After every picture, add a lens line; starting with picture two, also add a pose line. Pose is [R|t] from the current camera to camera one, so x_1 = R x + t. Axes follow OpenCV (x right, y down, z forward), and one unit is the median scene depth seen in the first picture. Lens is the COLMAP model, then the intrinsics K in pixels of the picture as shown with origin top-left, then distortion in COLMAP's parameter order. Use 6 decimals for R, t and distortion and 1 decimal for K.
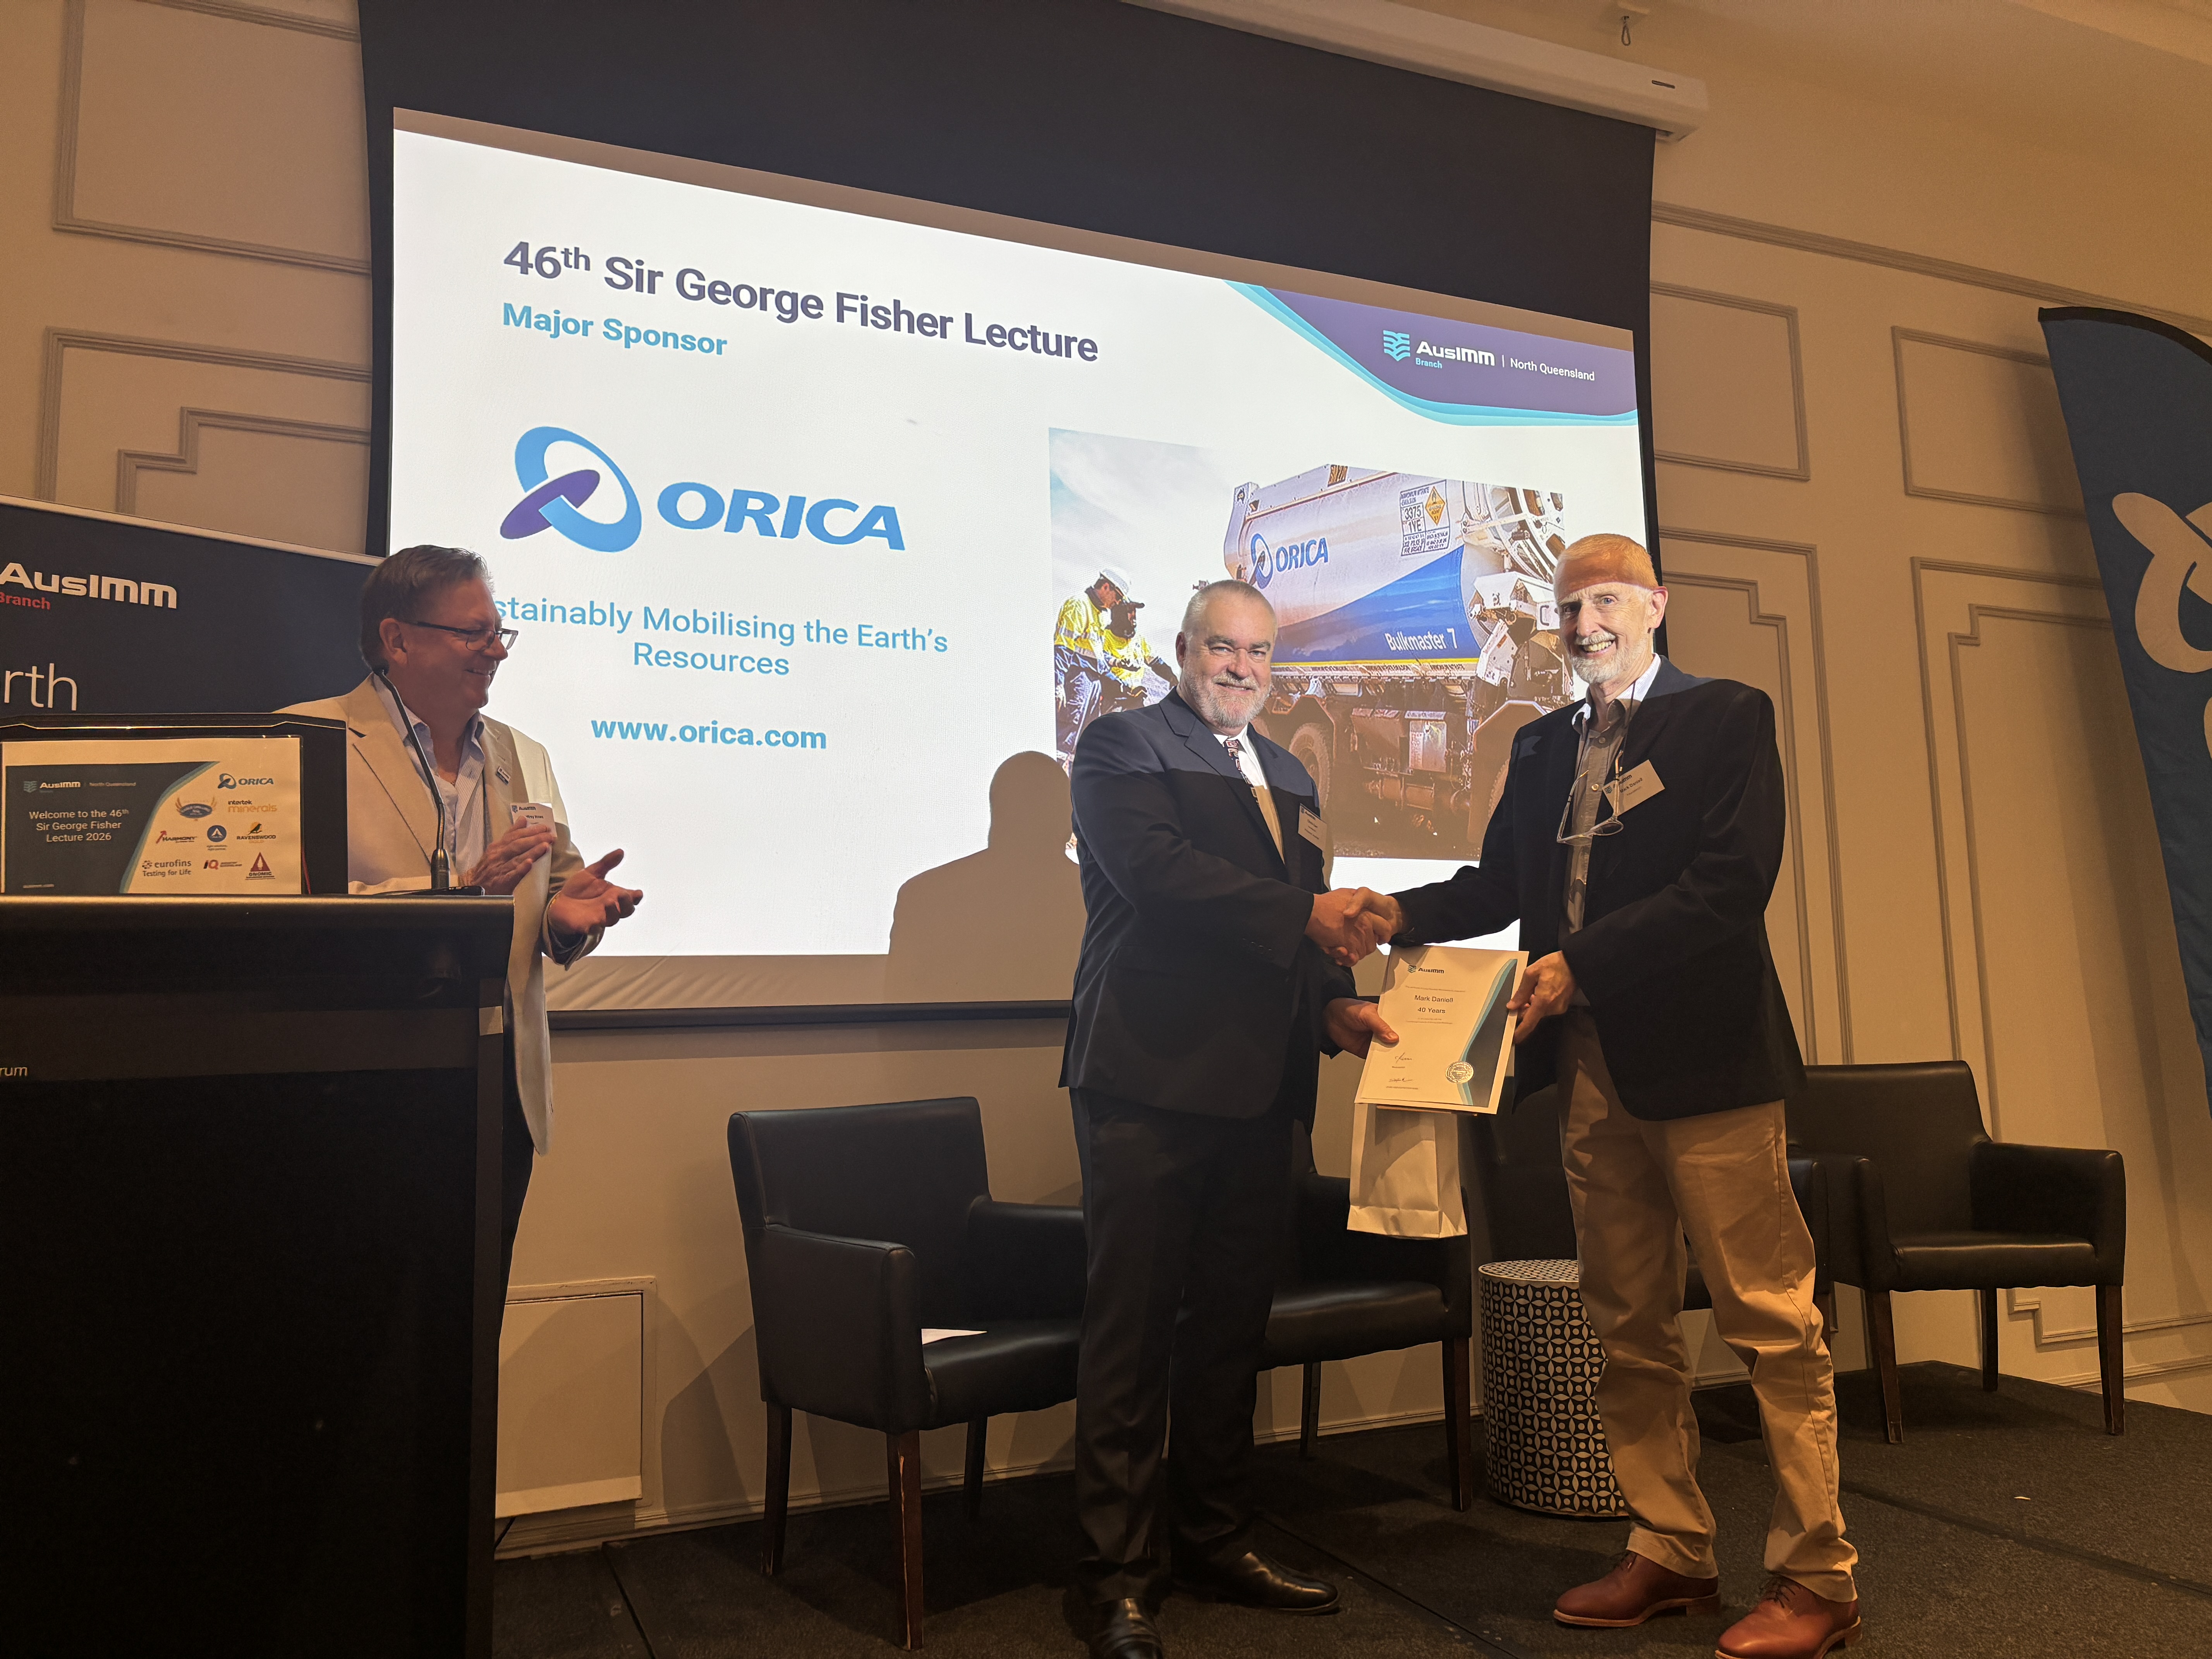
lens RADIAL K [[1679.5, 0, 1094.8], [0, 1679.5, 826.8], [0, 0, 1]] dist [0.032800, -0.032639]
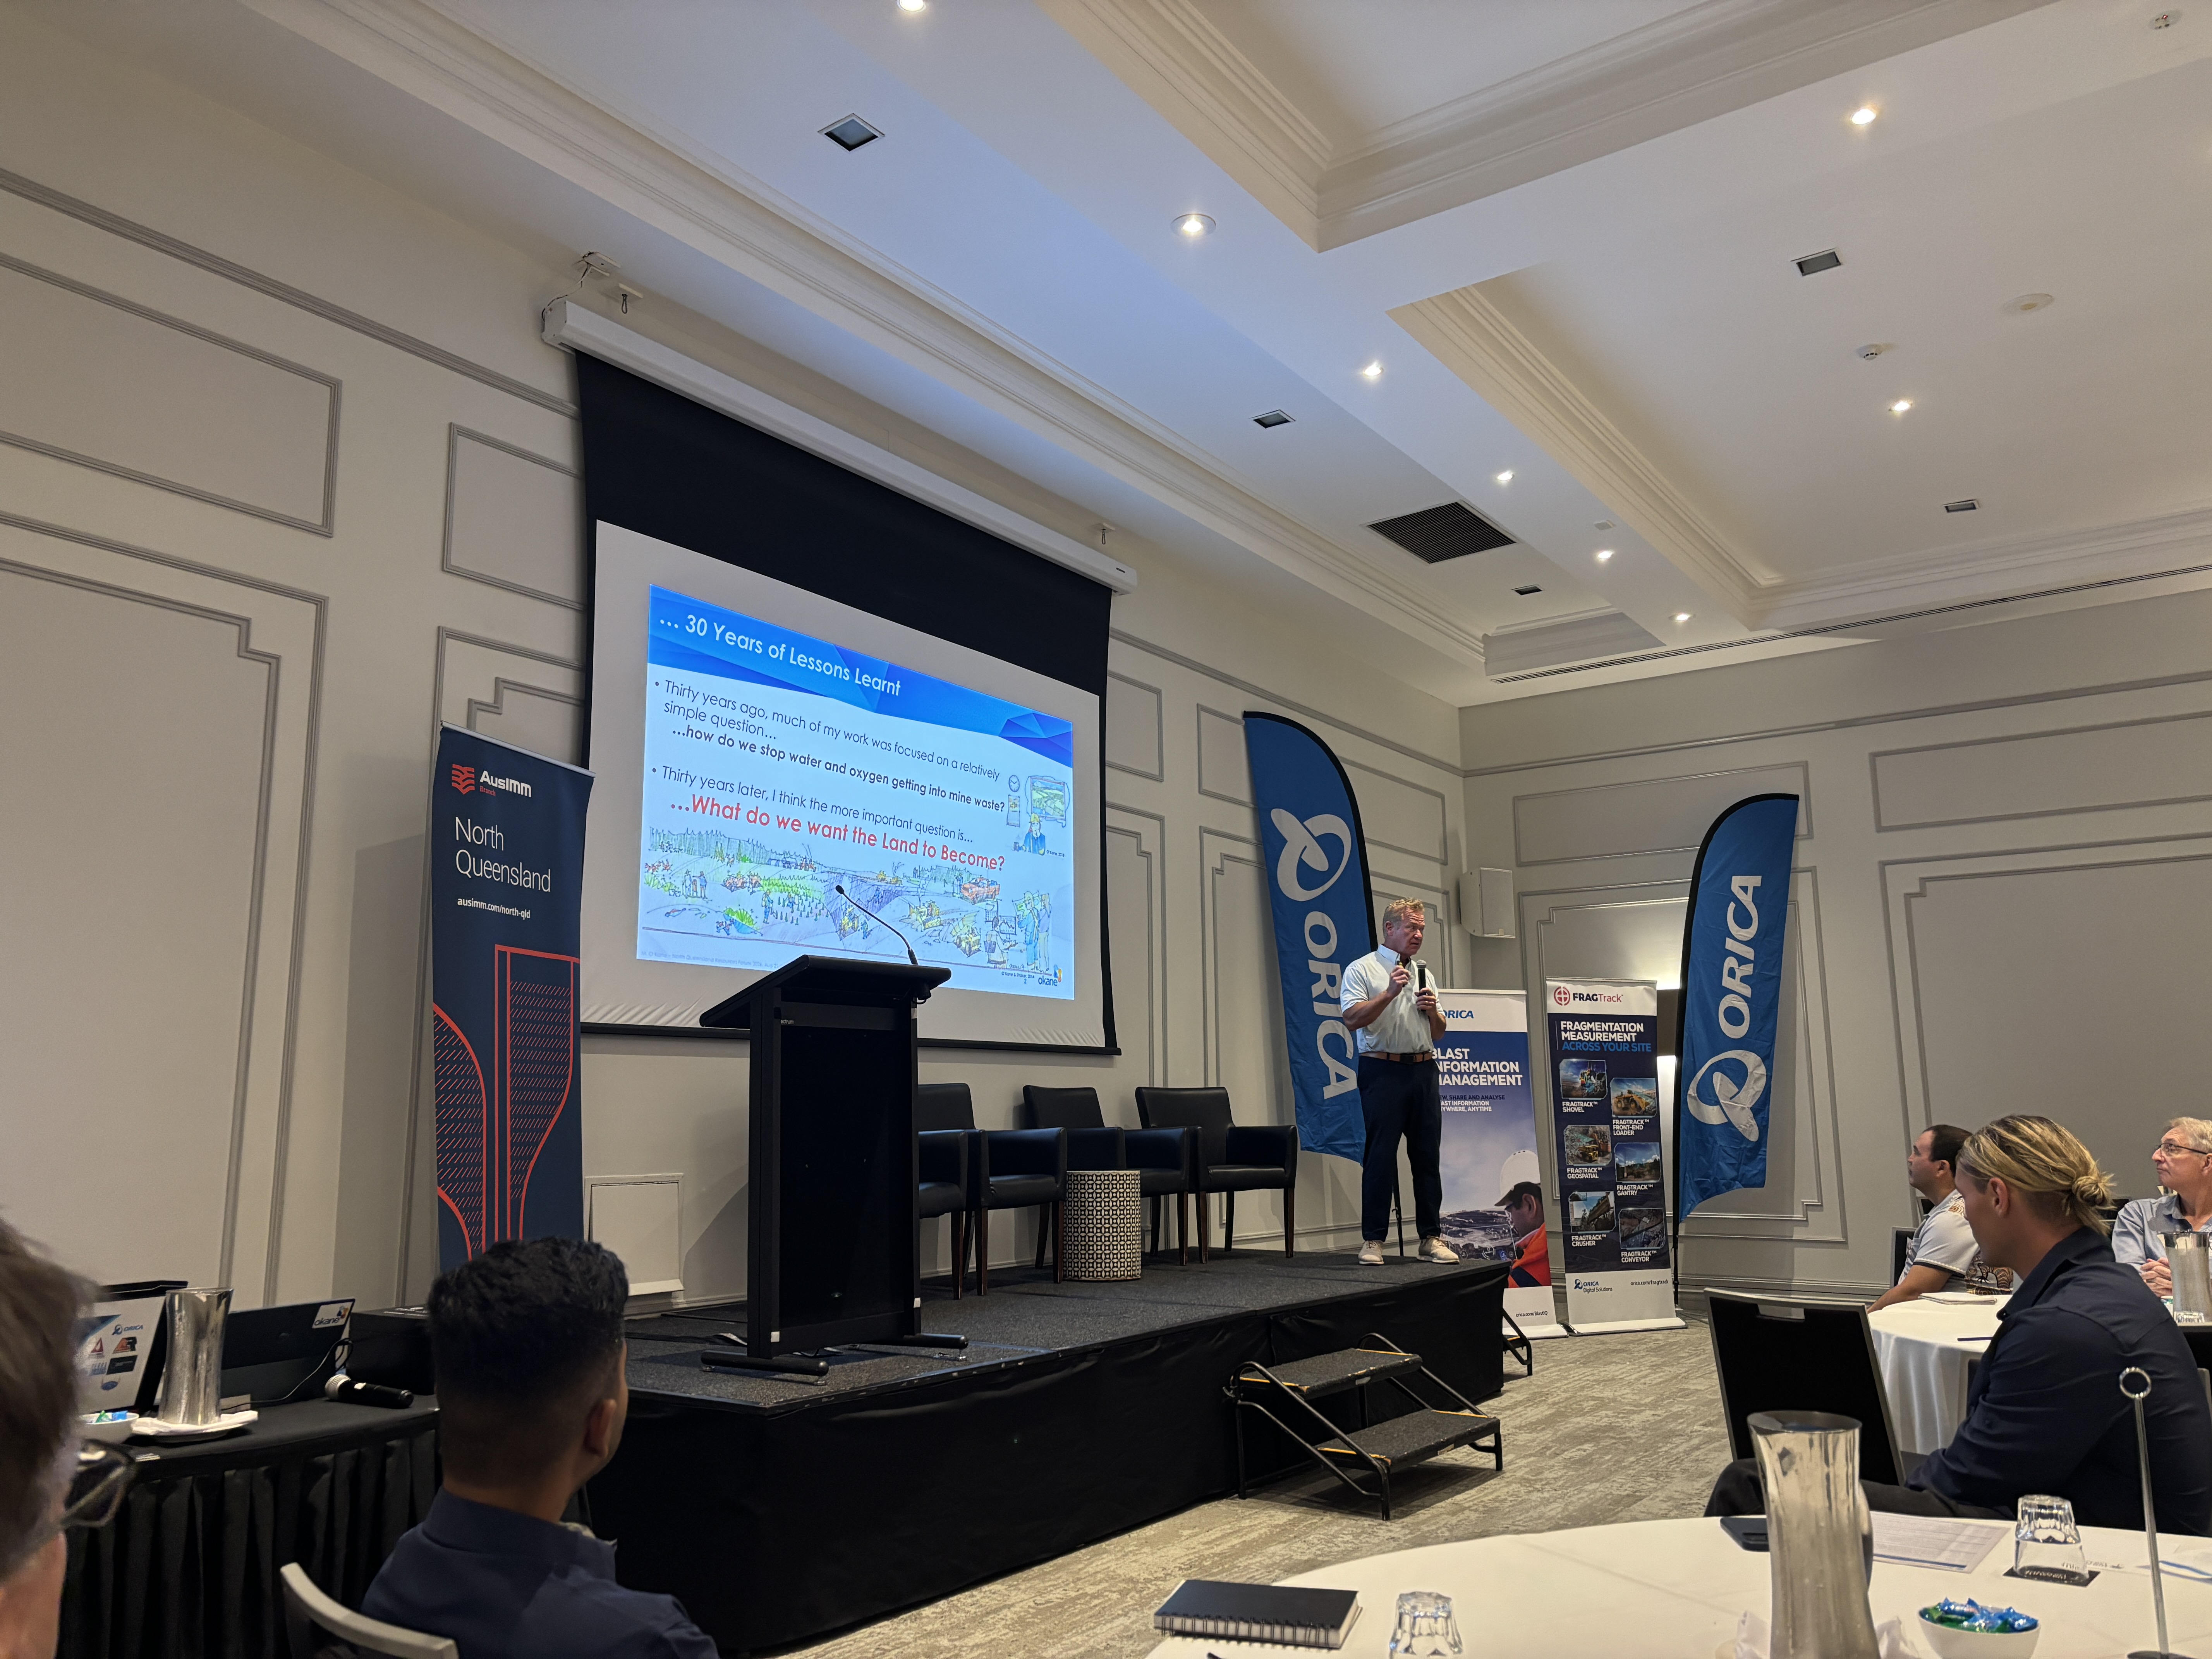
lens RADIAL K [[1679.5, 0, 1108.8], [0, 1679.5, 831.5], [0, 0, 1]] dist [0.032800, -0.032639]
pose [[0.849308, 0.105491, 0.517250, -0.873280], [-0.073793, 0.993934, -0.081543, 0.012503], [-0.522715, 0.031085, 0.851941, -0.835627]]
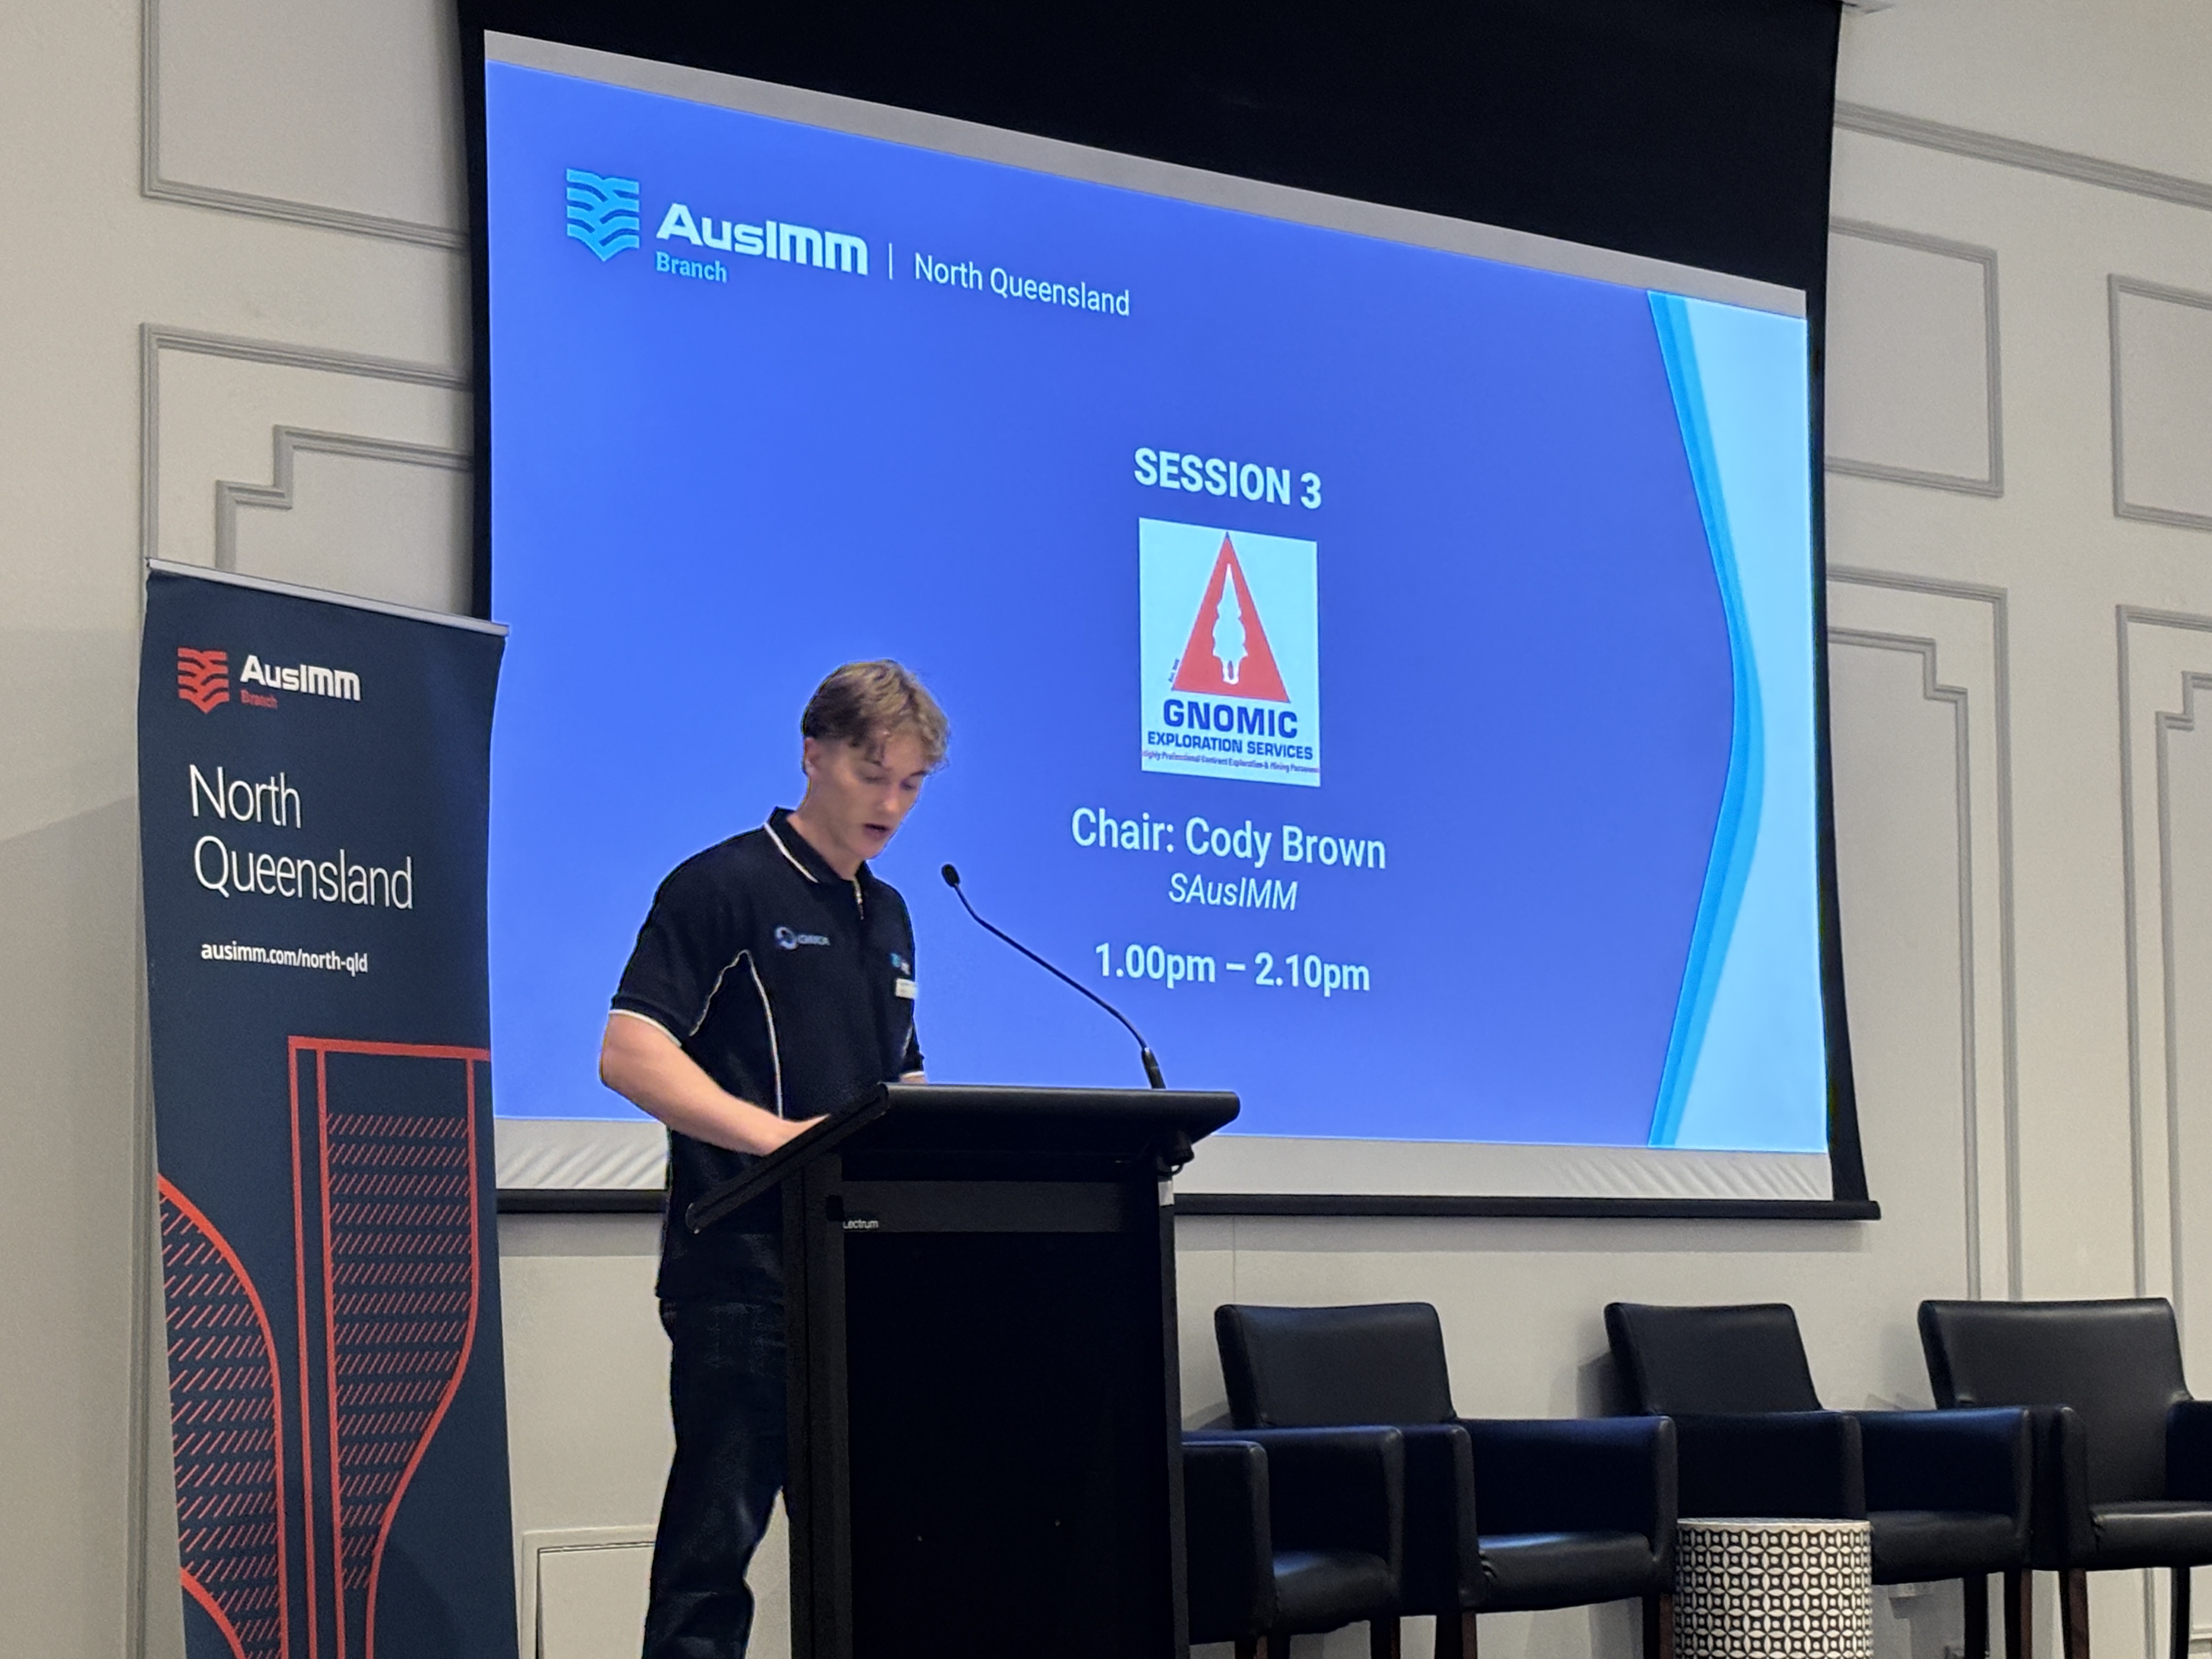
lens RADIAL K [[4843.4, 0, 1069.6], [0, 4843.4, 881.8], [0, 0, 1]] dist [0.113147, 0.000000]
pose [[0.952788, 0.040397, 0.300936, -0.842783], [-0.049740, 0.998487, 0.023447, -0.102802], [-0.299534, -0.037309, 0.953356, -1.272189]]
